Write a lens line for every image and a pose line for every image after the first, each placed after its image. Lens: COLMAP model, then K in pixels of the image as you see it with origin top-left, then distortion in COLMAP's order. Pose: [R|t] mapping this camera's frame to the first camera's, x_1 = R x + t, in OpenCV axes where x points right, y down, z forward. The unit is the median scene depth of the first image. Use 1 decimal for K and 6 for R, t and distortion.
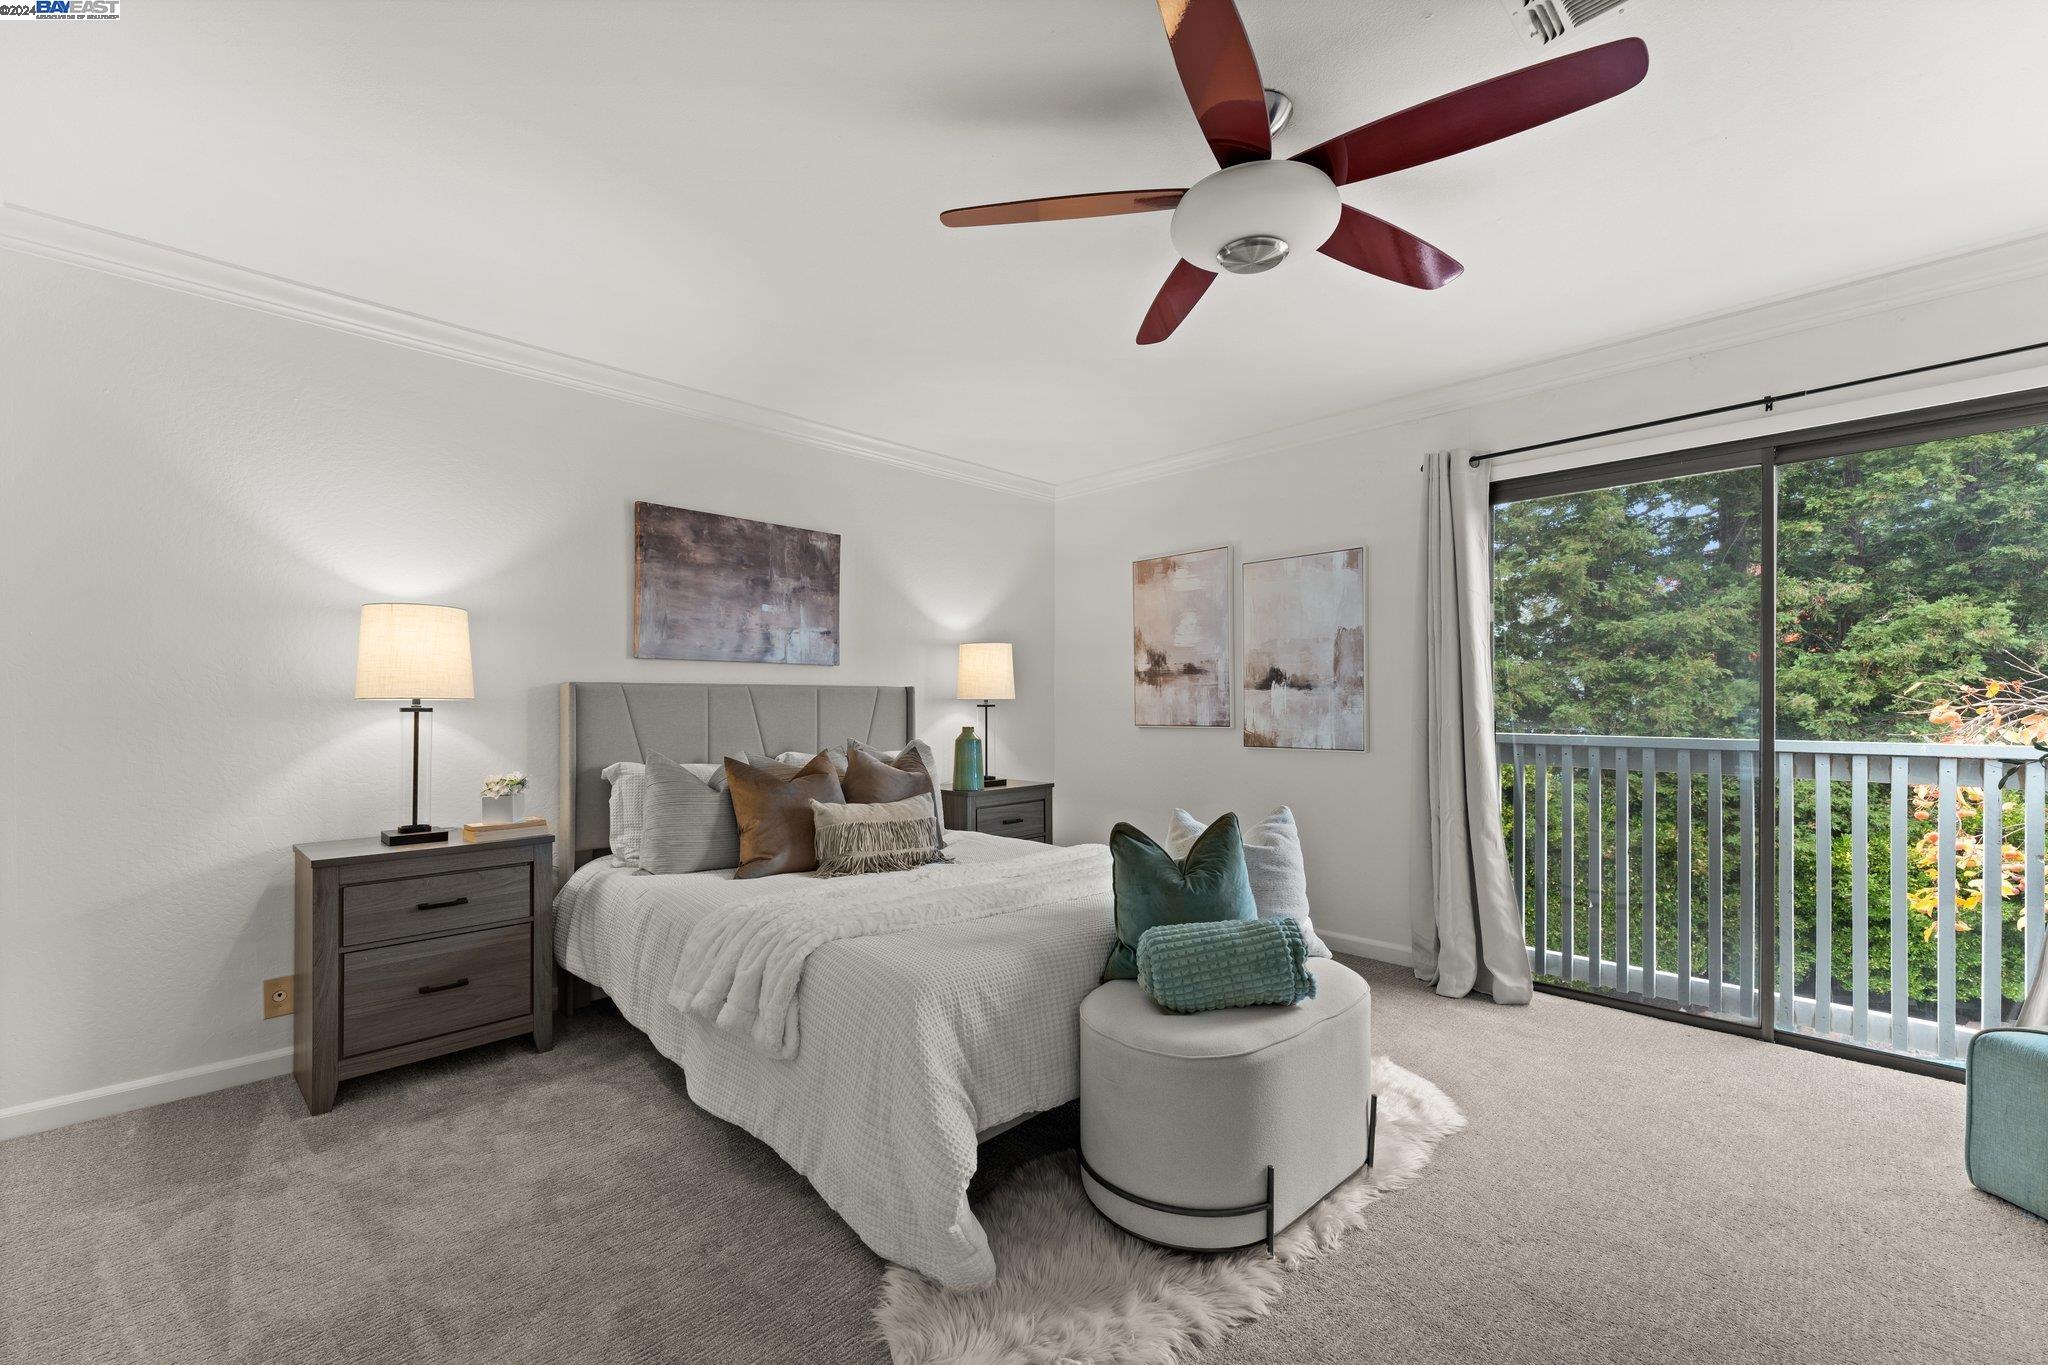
lens RADIAL K [[821.7, 0, 1017.6], [0, 821.7, 697.5], [0, 0, 1]] dist [0.000878, 0.000251]
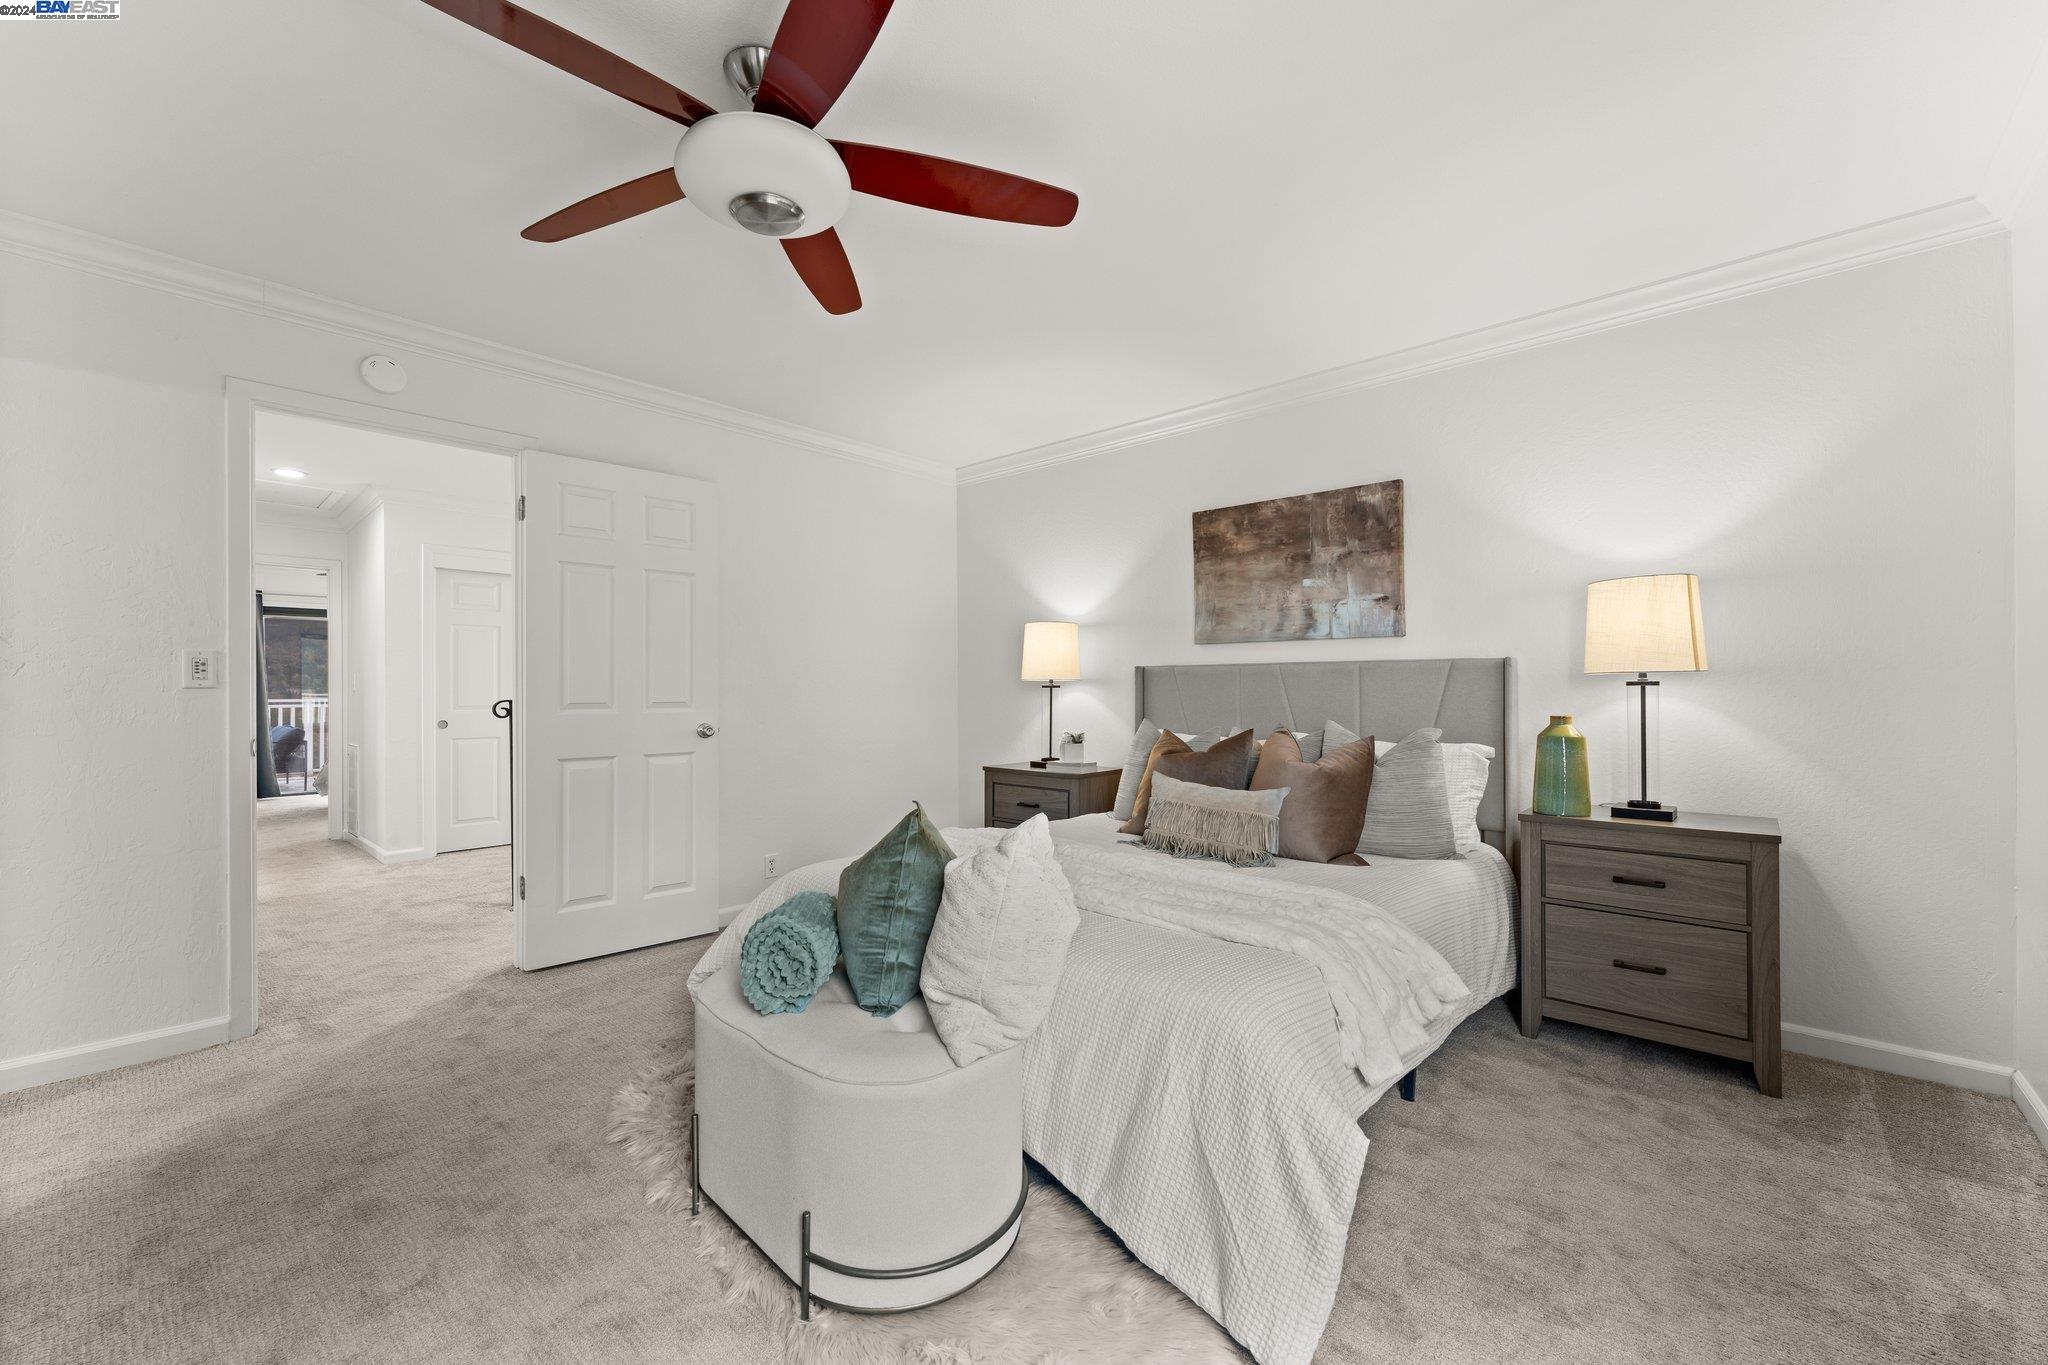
lens RADIAL K [[821.7, 0, 1019.2], [0, 821.7, 685.6], [0, 0, 1]] dist [0.000878, 0.000251]
pose [[0.067167, 0.004639, -0.997731, 0.629858], [0.014926, 0.999873, 0.005654, 0.001682], [0.997630, -0.015272, 0.067090, 0.587617]]
